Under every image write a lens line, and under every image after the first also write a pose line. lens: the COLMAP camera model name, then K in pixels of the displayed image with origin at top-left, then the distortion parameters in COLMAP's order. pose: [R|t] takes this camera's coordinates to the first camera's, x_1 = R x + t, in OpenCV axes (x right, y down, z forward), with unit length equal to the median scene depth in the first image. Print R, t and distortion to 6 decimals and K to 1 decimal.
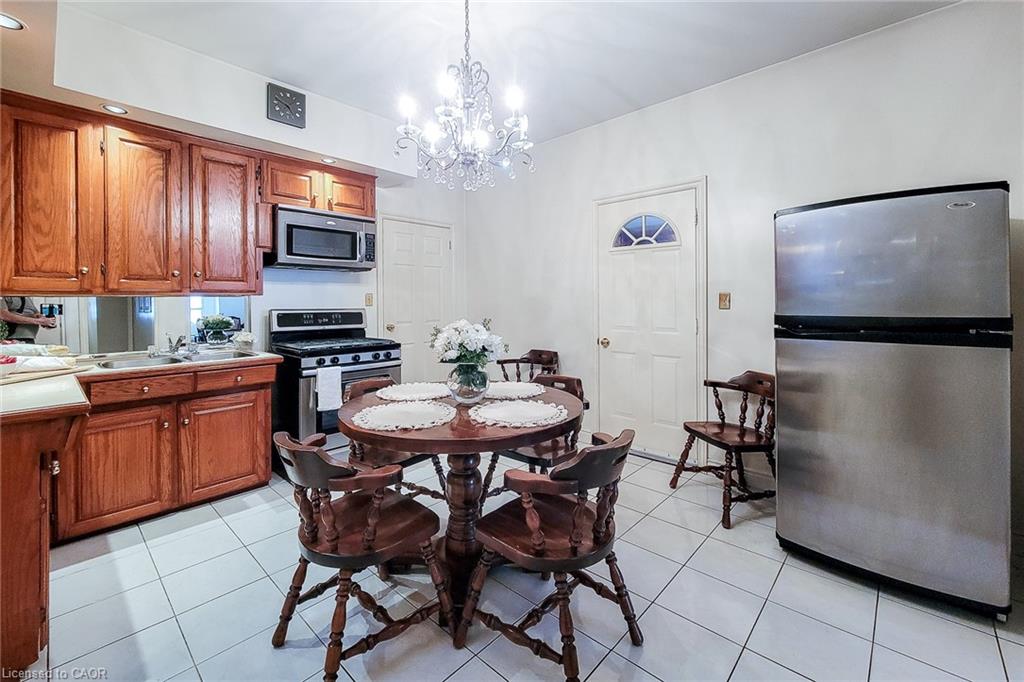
lens RADIAL K [[437.3, 0, 512.6], [0, 437.3, 300.0], [0, 0, 1]] dist [0.003965, 0.000423]
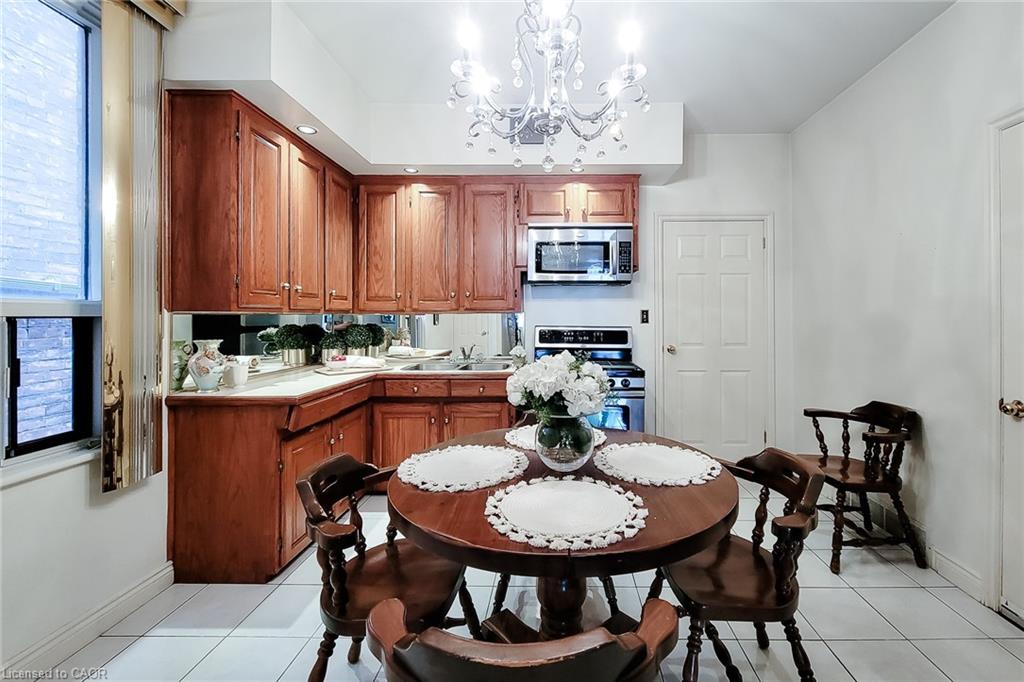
lens RADIAL K [[437.3, 0, 542.4], [0, 437.3, 312.7], [0, 0, 1]] dist [0.003965, 0.000423]
pose [[0.667503, 0.006832, -0.744576, 0.270243], [-0.000338, 0.999961, 0.008872, -0.021392], [0.744607, -0.005670, 0.667479, 0.361725]]
